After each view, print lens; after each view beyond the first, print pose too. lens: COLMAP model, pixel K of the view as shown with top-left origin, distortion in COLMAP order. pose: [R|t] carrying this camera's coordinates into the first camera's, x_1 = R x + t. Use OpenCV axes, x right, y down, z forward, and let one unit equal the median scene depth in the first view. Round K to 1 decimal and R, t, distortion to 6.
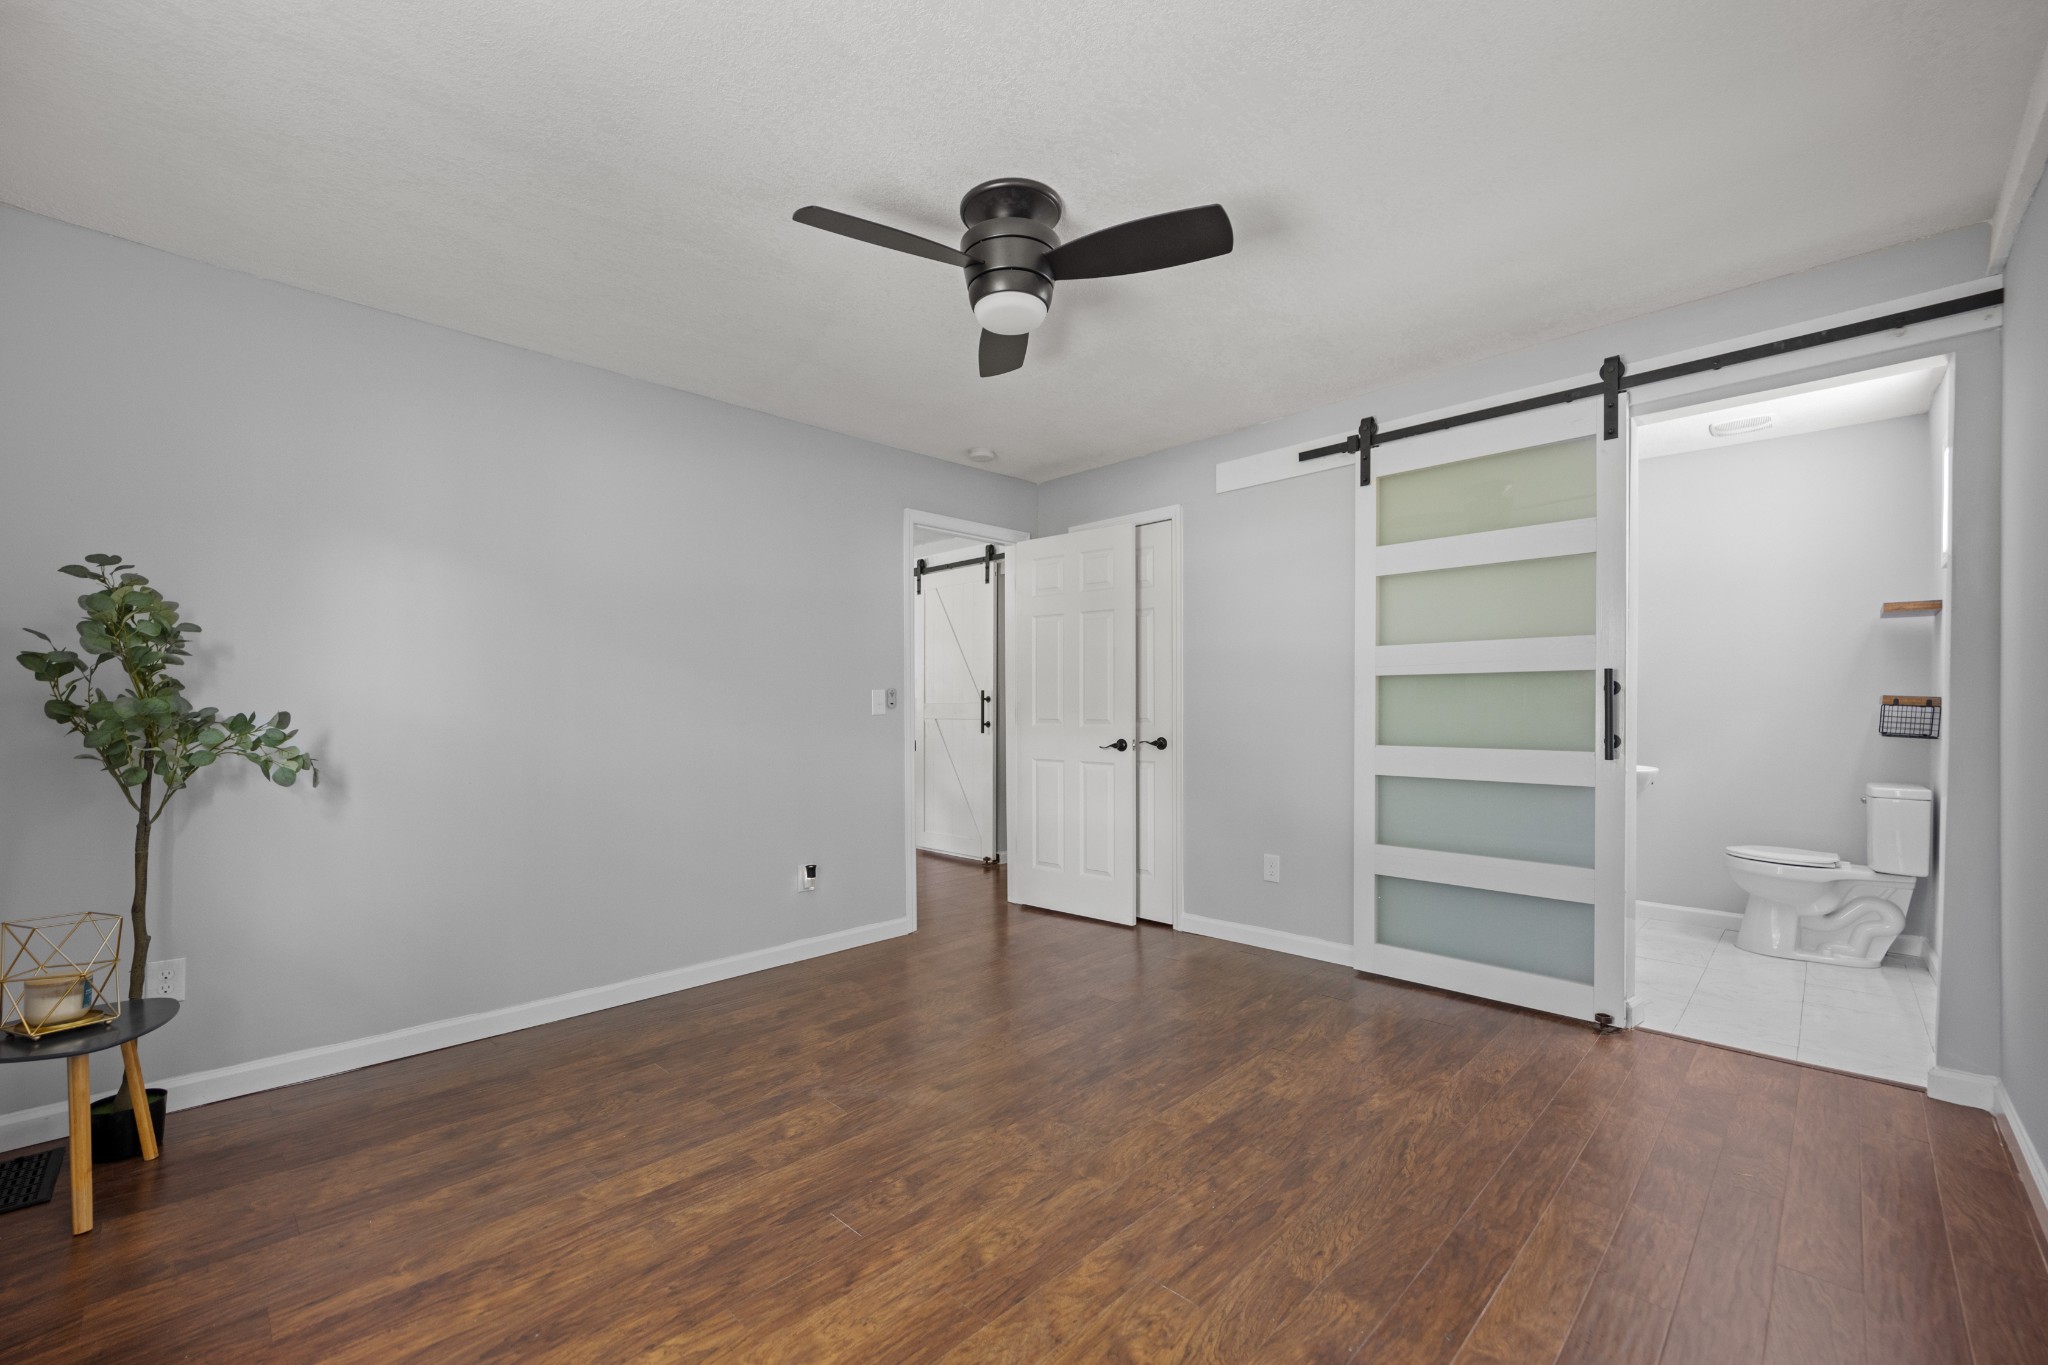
lens RADIAL K [[836.9, 0, 1021.6], [0, 836.9, 717.9], [0, 0, 1]] dist [-0.003199, -0.000200]
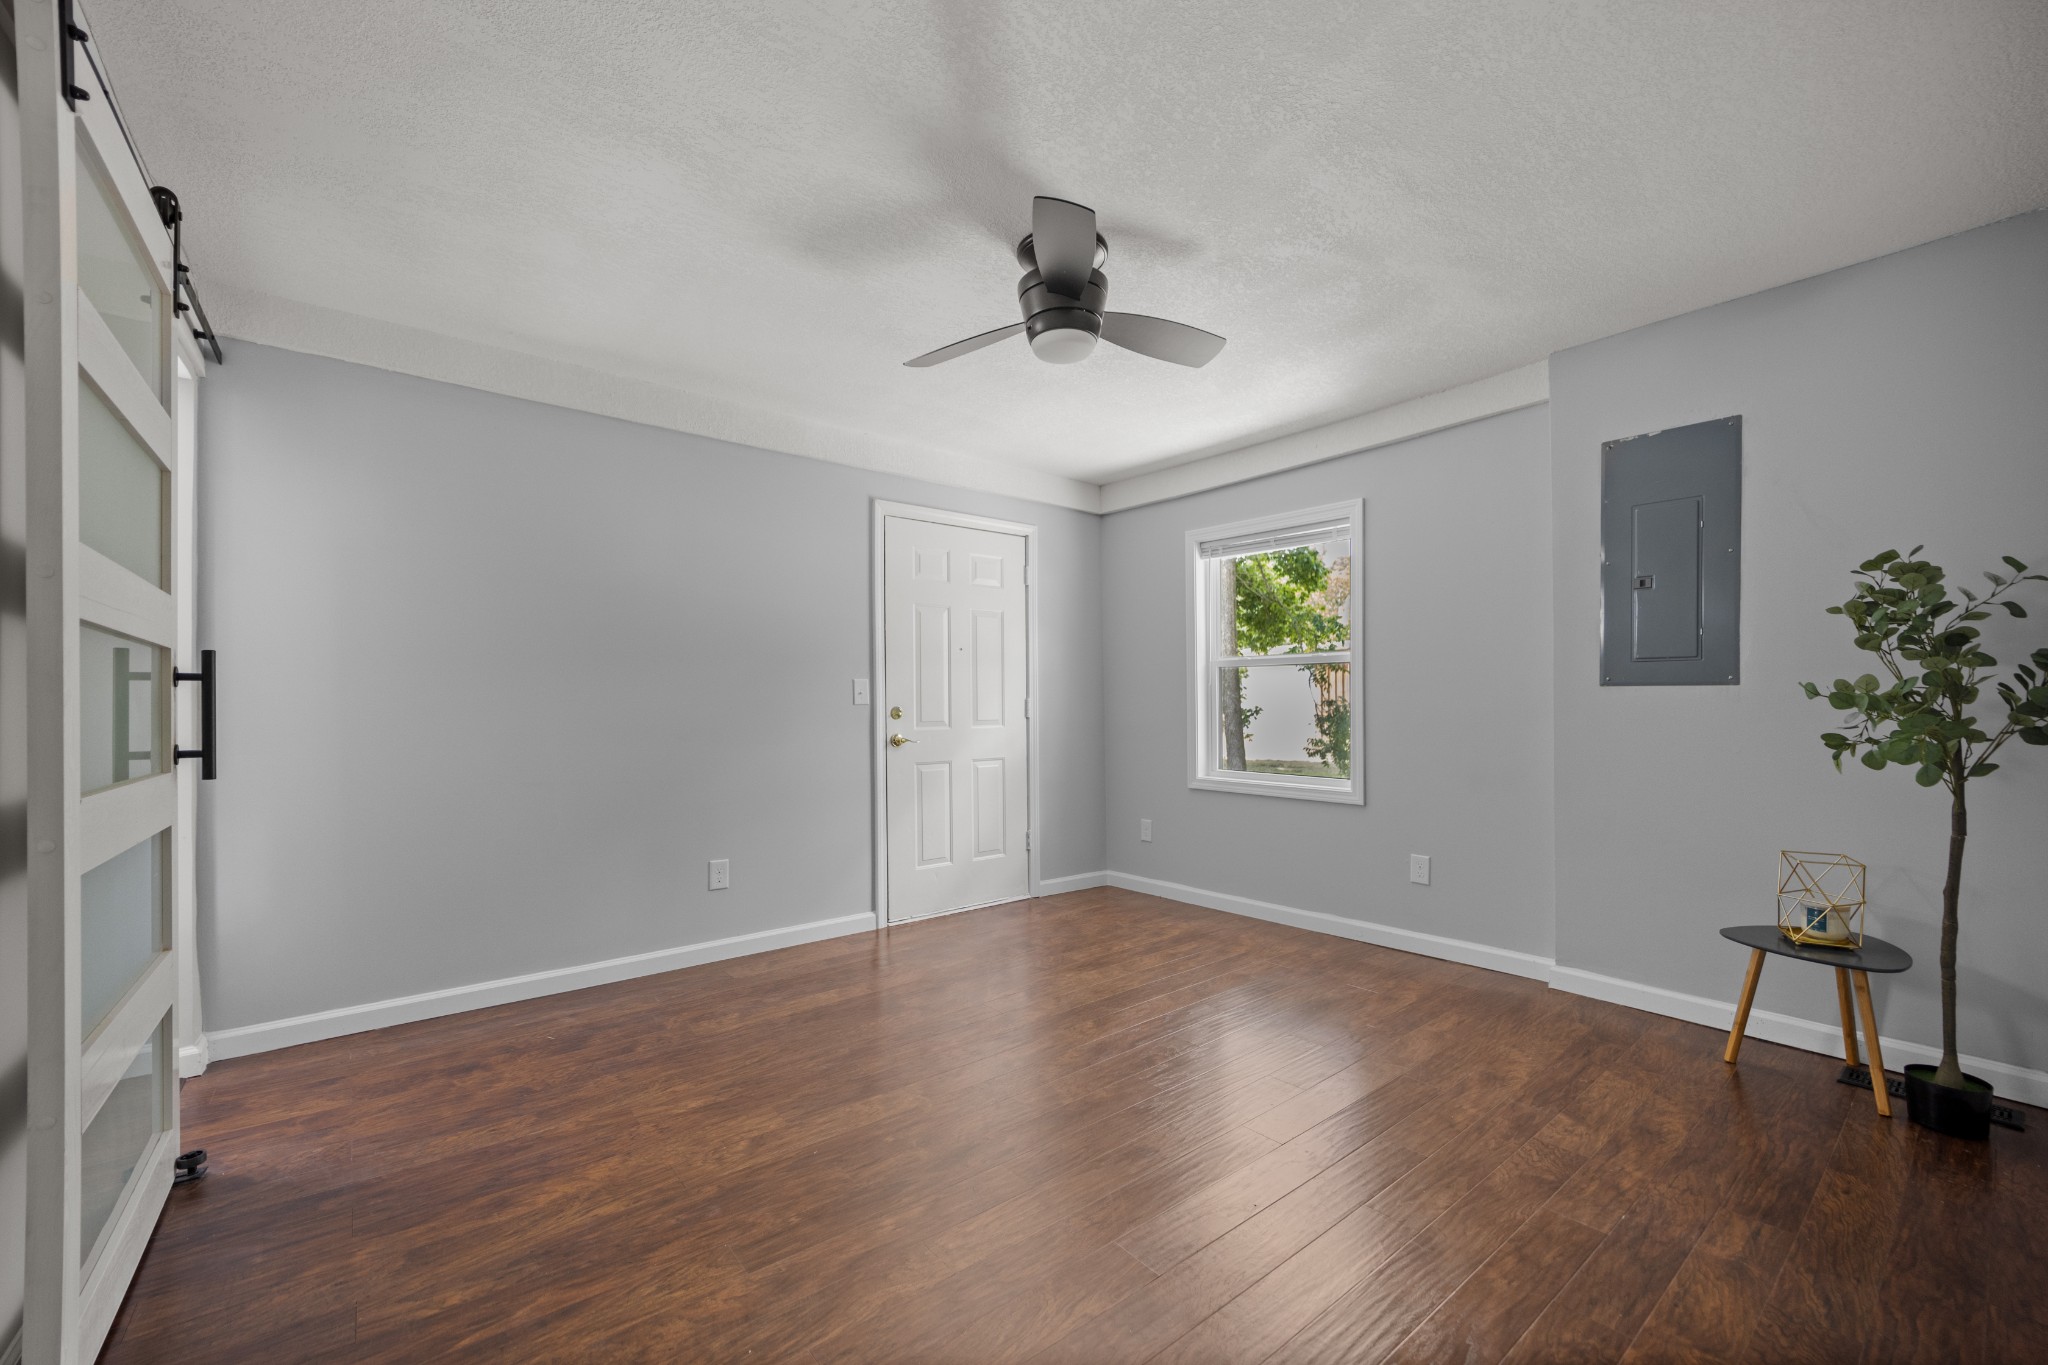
lens RADIAL K [[836.9, 0, 1021.6], [0, 836.9, 717.9], [0, 0, 1]] dist [-0.003199, -0.000200]
pose [[-0.993291, 0.008733, 0.115315, -0.071655], [0.011504, 0.999660, 0.023392, -0.011165], [-0.115071, 0.024562, -0.993054, 1.881612]]
